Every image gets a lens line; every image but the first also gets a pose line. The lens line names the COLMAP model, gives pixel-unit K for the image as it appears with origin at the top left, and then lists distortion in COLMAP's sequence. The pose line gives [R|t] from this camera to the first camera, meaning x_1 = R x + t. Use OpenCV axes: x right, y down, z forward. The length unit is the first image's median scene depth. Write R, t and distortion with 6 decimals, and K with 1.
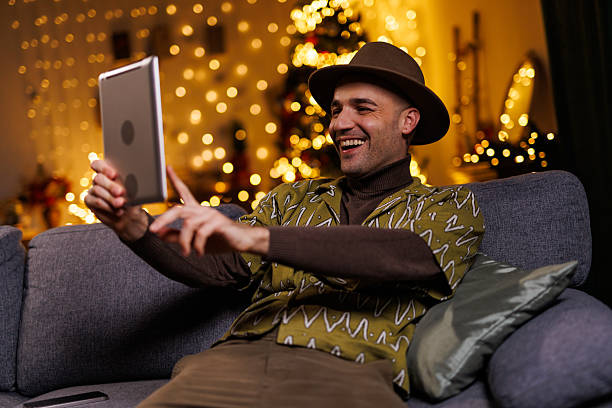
lens RADIAL K [[833.5, 0, 306.0], [0, 833.5, 204.0], [0, 0, 1]] dist [0.012344, -0.027799]
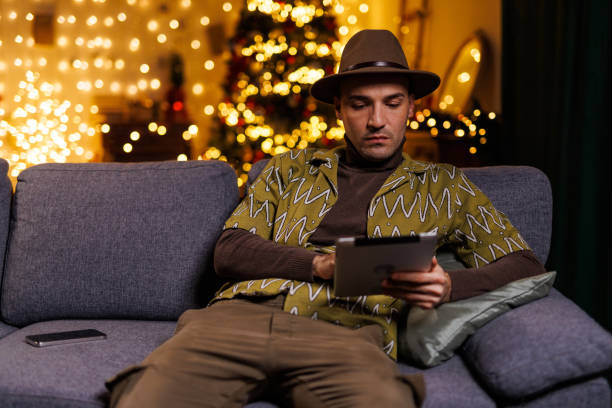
lens RADIAL K [[833.5, 0, 306.0], [0, 833.5, 204.0], [0, 0, 1]] dist [0.012344, -0.027799]
pose [[0.985397, 0.101957, 0.136373, -0.124730], [-0.112904, 0.990765, 0.075089, -0.036927], [-0.127457, -0.089389, 0.987808, -0.056900]]
